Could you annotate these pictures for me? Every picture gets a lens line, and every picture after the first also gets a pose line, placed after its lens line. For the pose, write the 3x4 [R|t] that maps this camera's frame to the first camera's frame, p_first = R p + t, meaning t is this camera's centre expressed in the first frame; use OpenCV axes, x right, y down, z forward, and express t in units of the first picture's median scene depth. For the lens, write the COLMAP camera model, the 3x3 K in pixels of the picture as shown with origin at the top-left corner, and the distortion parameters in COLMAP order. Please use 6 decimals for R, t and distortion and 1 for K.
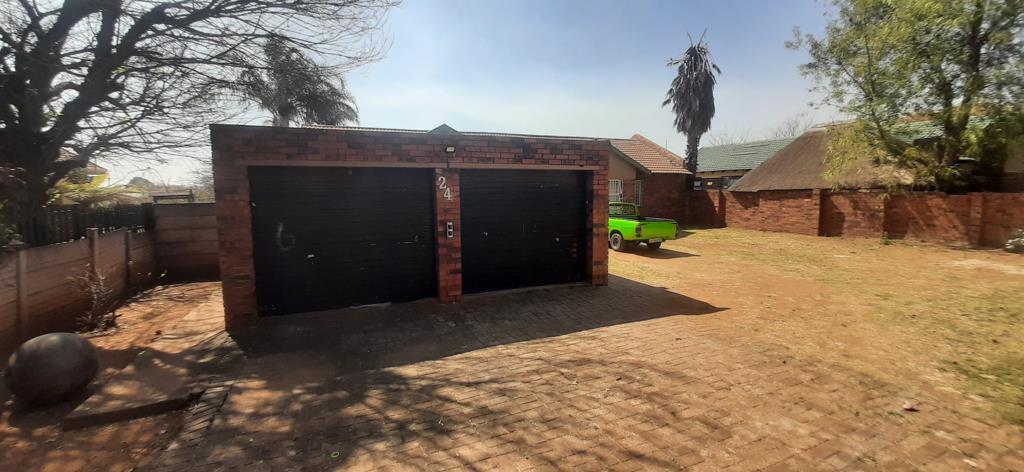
lens RADIAL K [[400.3, 0, 498.2], [0, 400.3, 233.3], [0, 0, 1]] dist [0.009544, -0.010907]
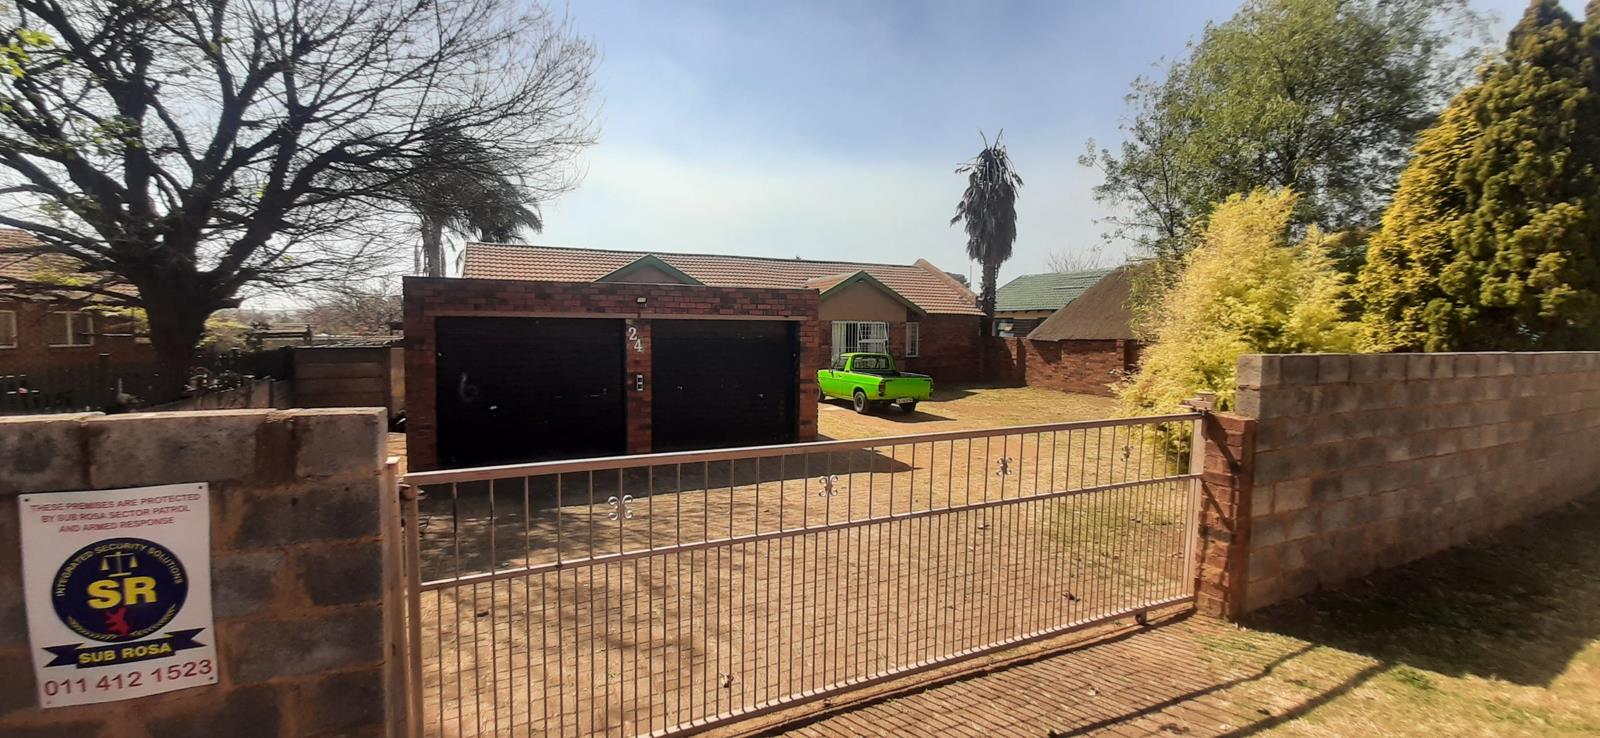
lens RADIAL K [[620.9, 0, 769.8], [0, 620.9, 366.7], [0, 0, 1]] dist [0.009380, -0.010044]
pose [[0.999534, 0.015717, 0.026151, 0.109806], [-0.014627, 0.999037, -0.041354, 0.007170], [-0.026775, 0.040953, 0.998802, -0.358575]]
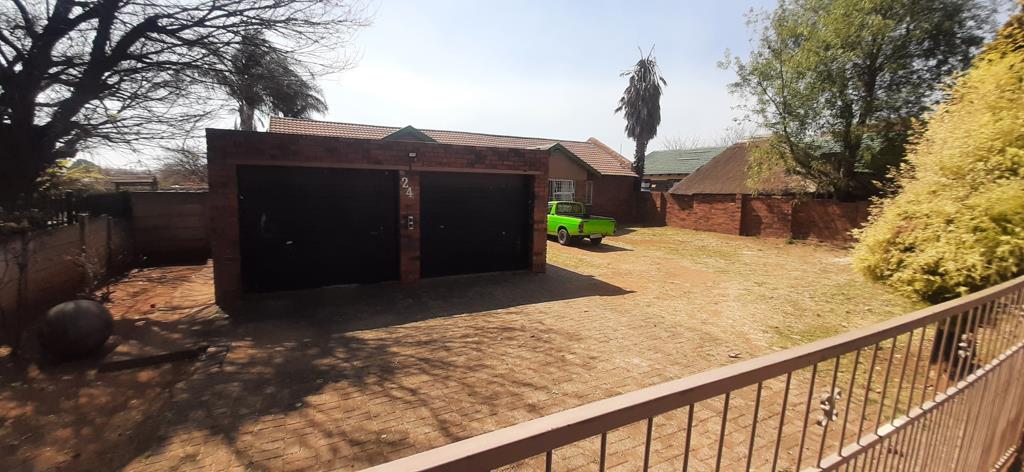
lens RADIAL K [[397.4, 0, 492.7], [0, 397.4, 234.5], [0, 0, 1]] dist [0.009380, -0.010044]
pose [[0.997264, 0.020979, 0.070888, 0.027891], [-0.022263, 0.999601, 0.017376, 0.000469], [-0.070496, -0.018907, 0.997333, -0.136809]]
